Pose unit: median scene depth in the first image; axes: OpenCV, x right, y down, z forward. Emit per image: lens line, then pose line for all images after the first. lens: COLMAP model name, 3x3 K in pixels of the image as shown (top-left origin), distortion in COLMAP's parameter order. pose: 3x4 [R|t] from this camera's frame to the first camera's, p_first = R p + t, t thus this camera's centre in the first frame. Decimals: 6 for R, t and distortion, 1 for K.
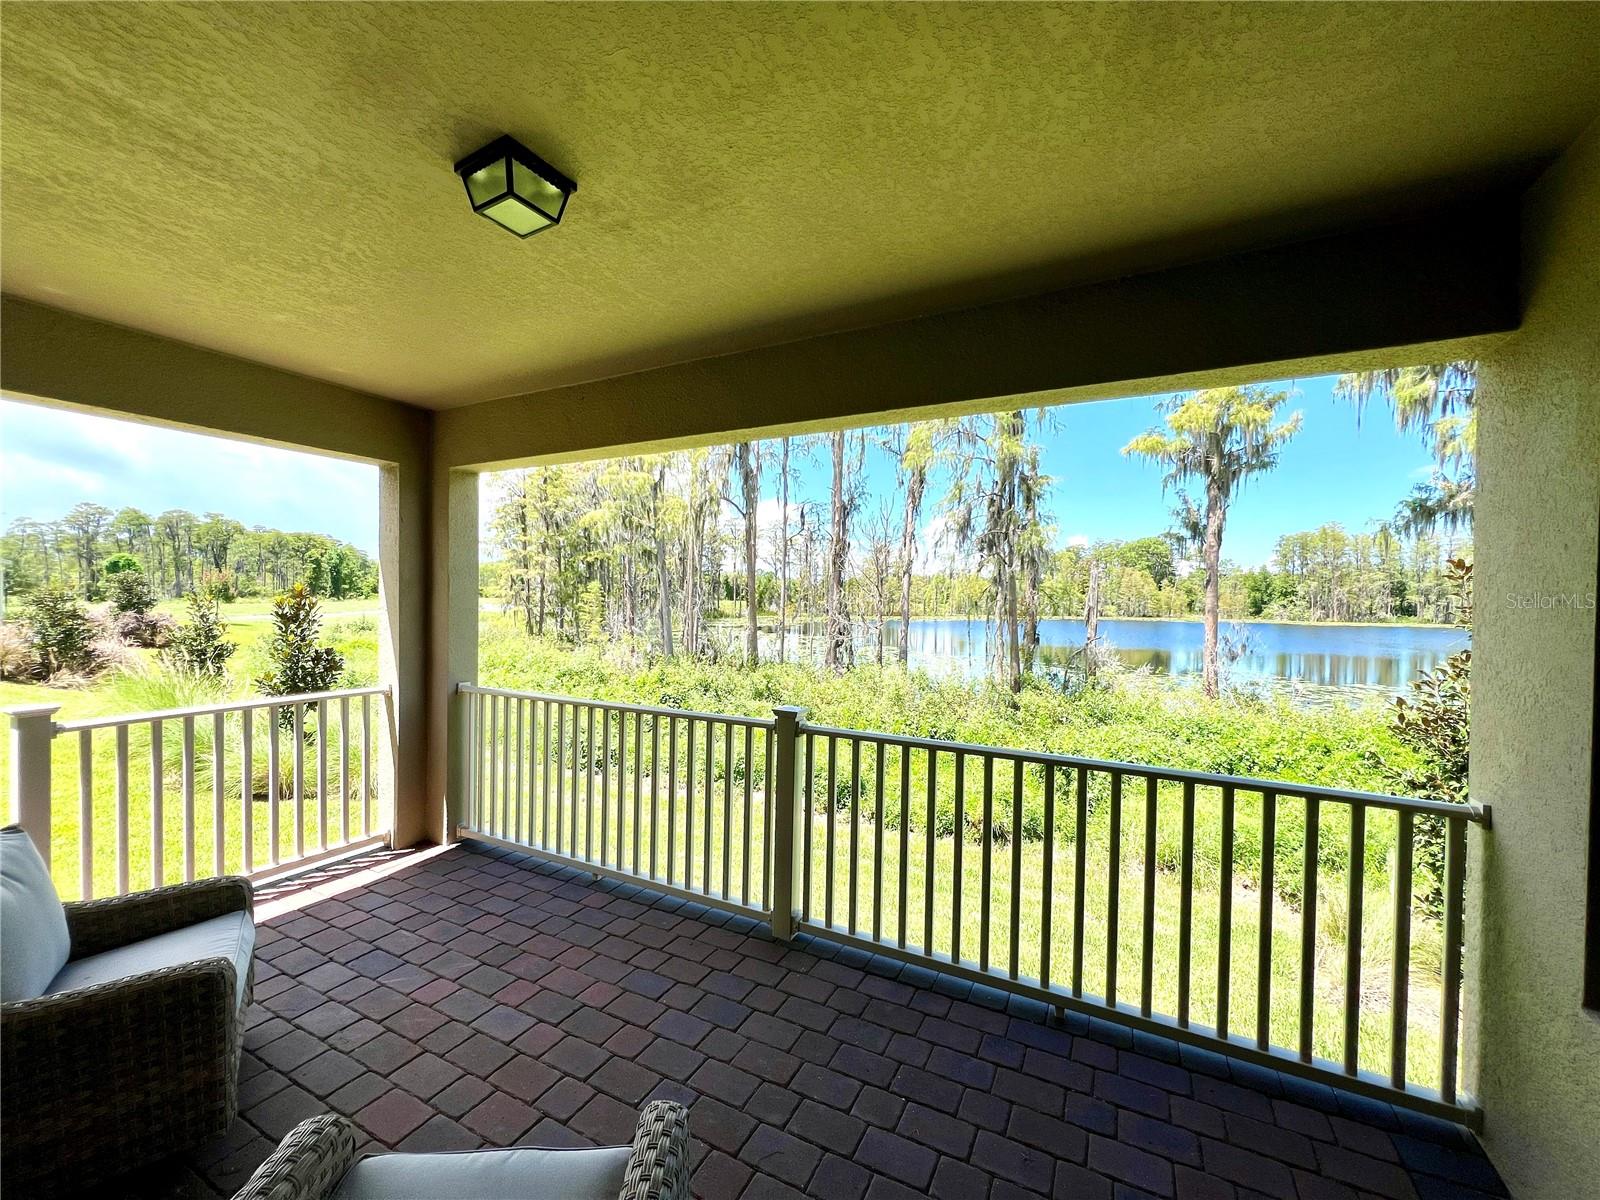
lens RADIAL K [[640.8, 0, 798.7], [0, 640.8, 603.8], [0, 0, 1]] dist [-0.004023, 0.001928]
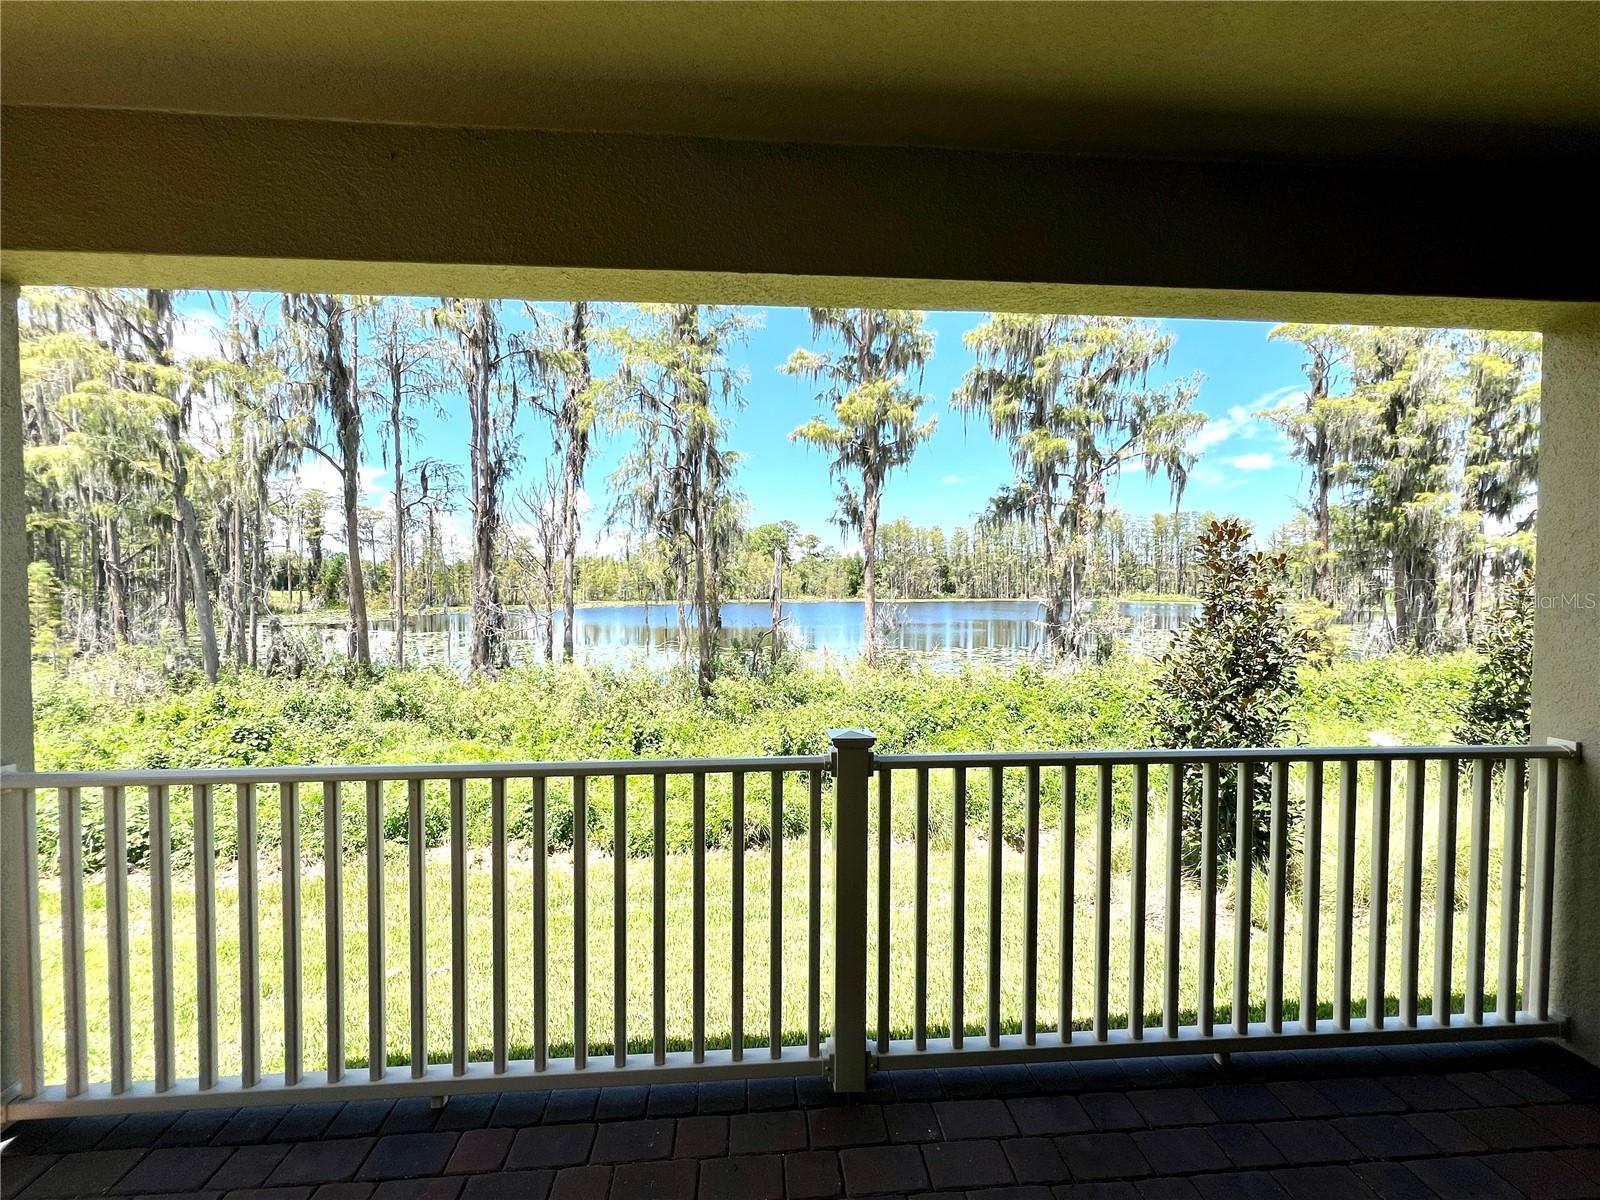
lens RADIAL K [[679.1, 0, 792.8], [0, 679.1, 604.5], [0, 0, 1]] dist [-0.001998, 0.000054]
pose [[0.849602, -0.029161, 0.526618, -0.074609], [0.017978, 0.999491, 0.026341, 0.002902], [-0.527118, -0.012912, 0.849694, 0.081712]]
